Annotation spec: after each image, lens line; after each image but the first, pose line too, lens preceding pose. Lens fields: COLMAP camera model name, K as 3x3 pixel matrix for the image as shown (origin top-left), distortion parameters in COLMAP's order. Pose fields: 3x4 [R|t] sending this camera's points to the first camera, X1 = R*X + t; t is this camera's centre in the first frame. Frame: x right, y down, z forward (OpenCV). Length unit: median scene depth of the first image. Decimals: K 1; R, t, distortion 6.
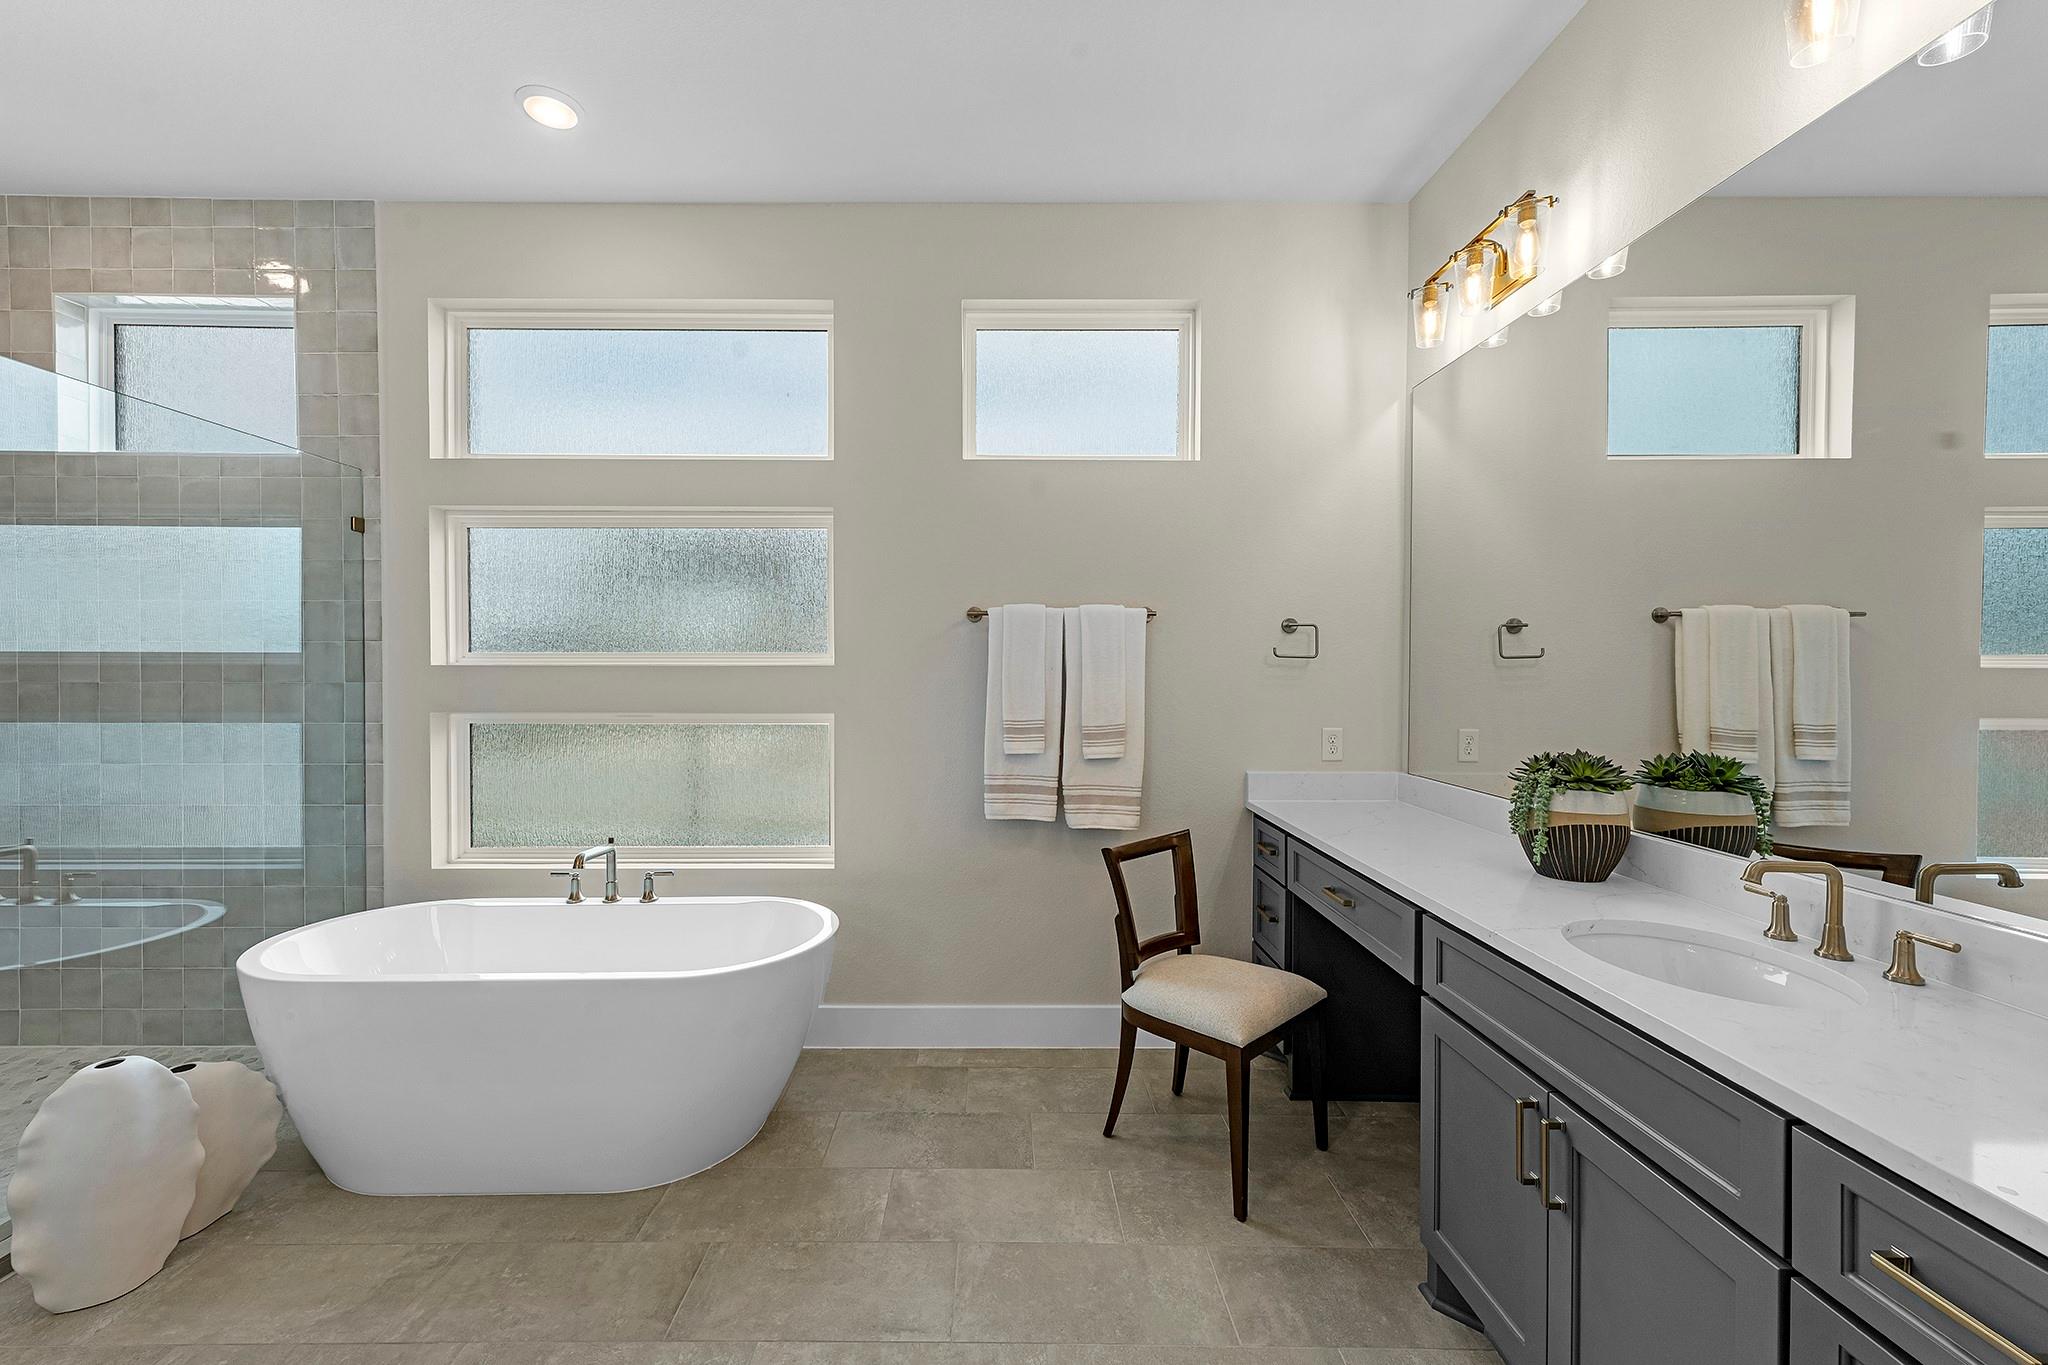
lens RADIAL K [[832.5, 0, 986.1], [0, 832.5, 680.2], [0, 0, 1]] dist [0.005076, 0.000658]
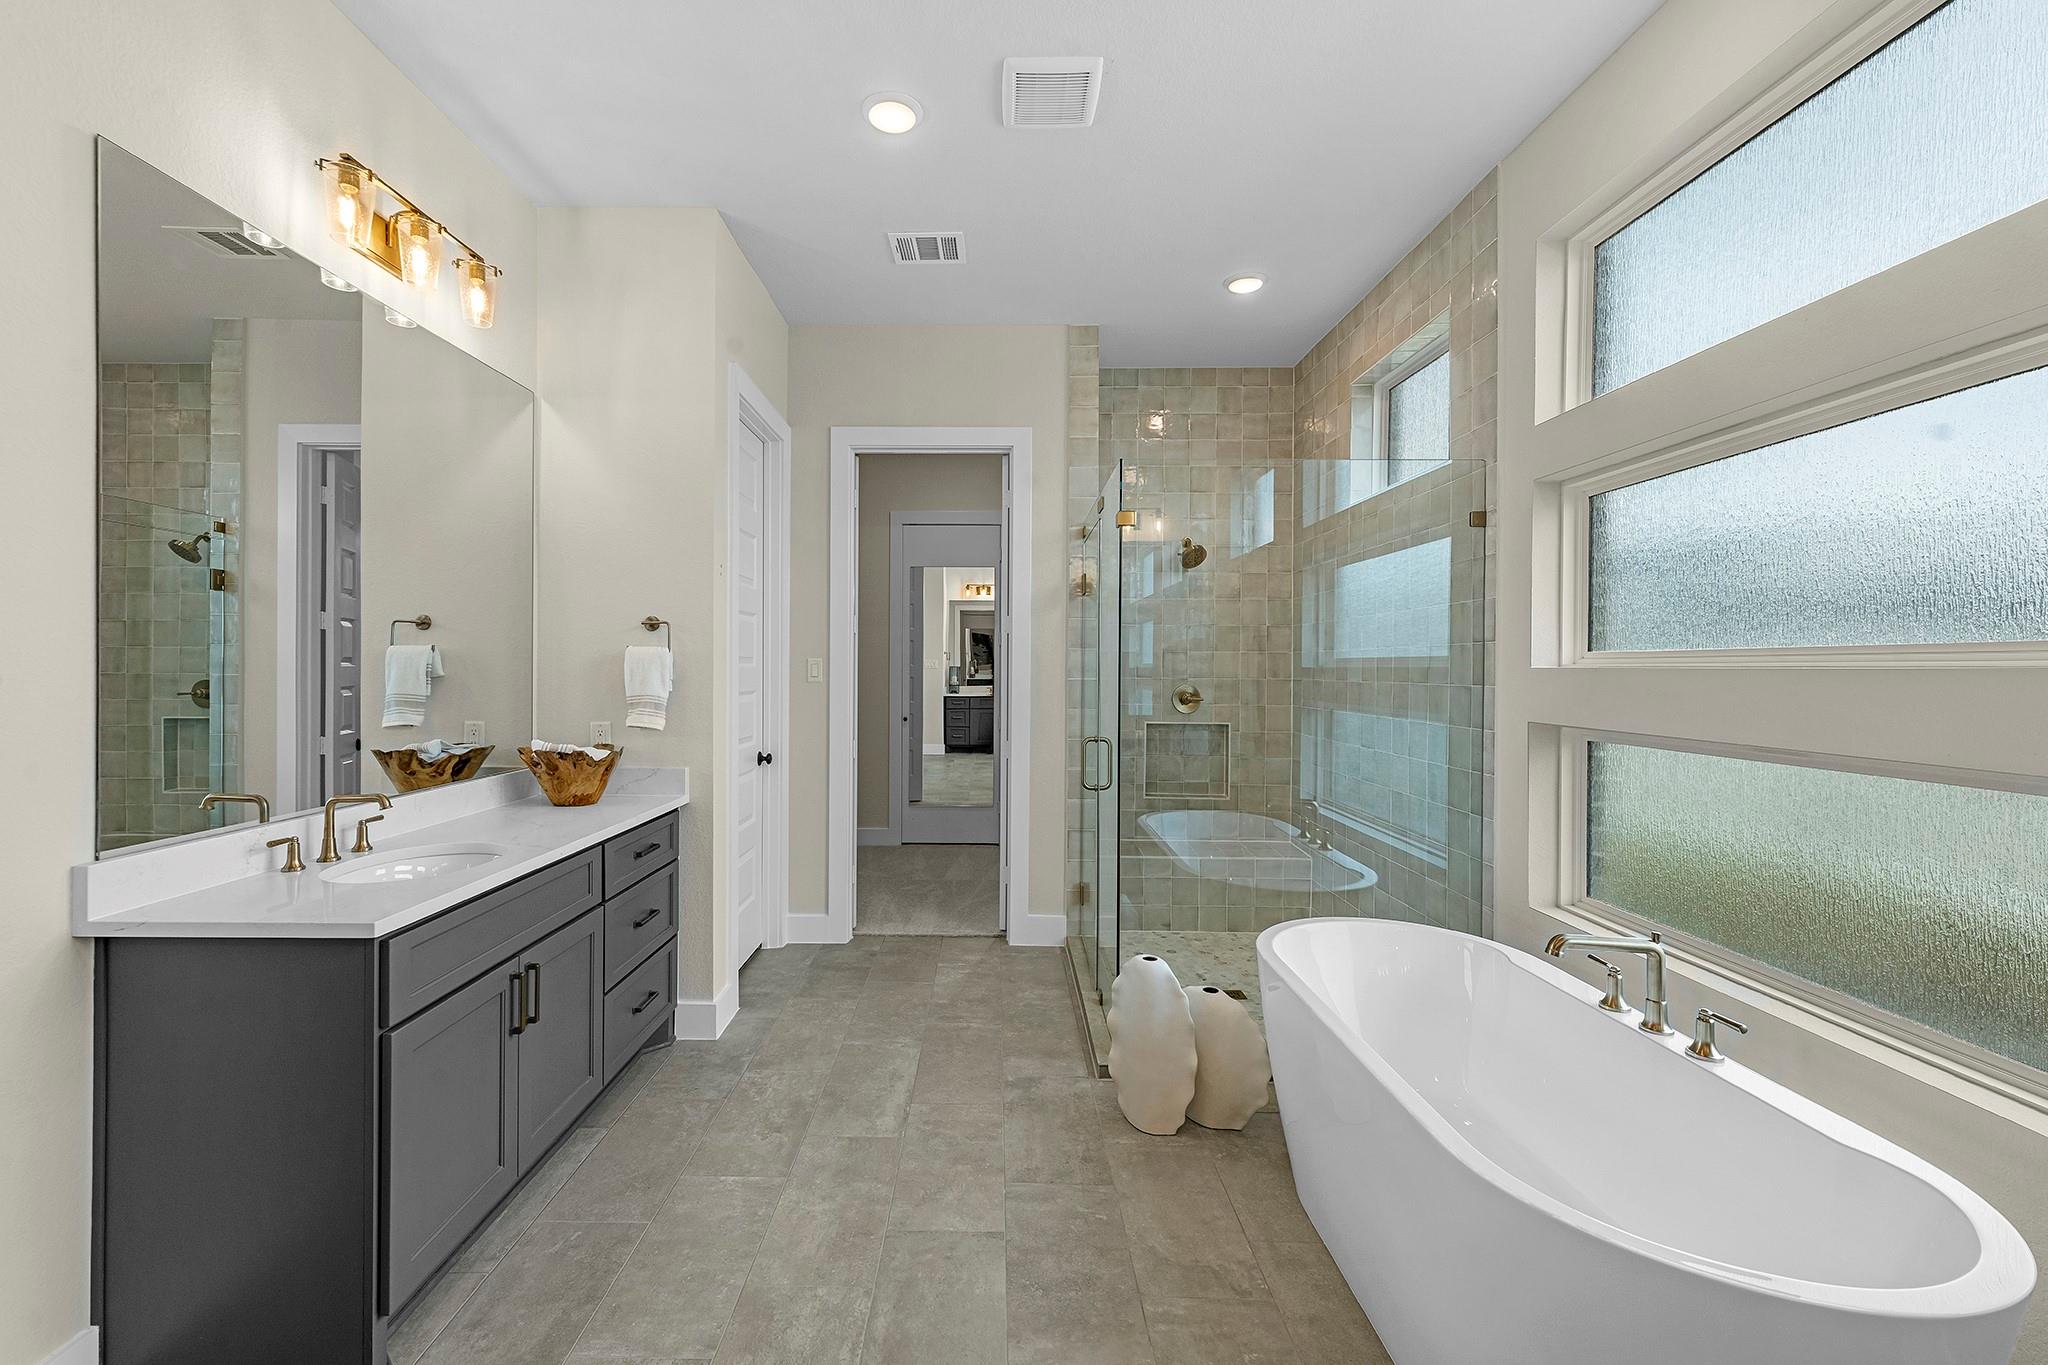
lens RADIAL K [[832.5, 0, 991.5], [0, 832.5, 668.6], [0, 0, 1]] dist [0.005076, 0.000658]
pose [[-0.010693, 0.002133, -0.999941, 0.197353], [-0.014245, 0.999896, 0.002285, -0.011287], [0.999841, 0.014269, -0.010662, 0.459227]]
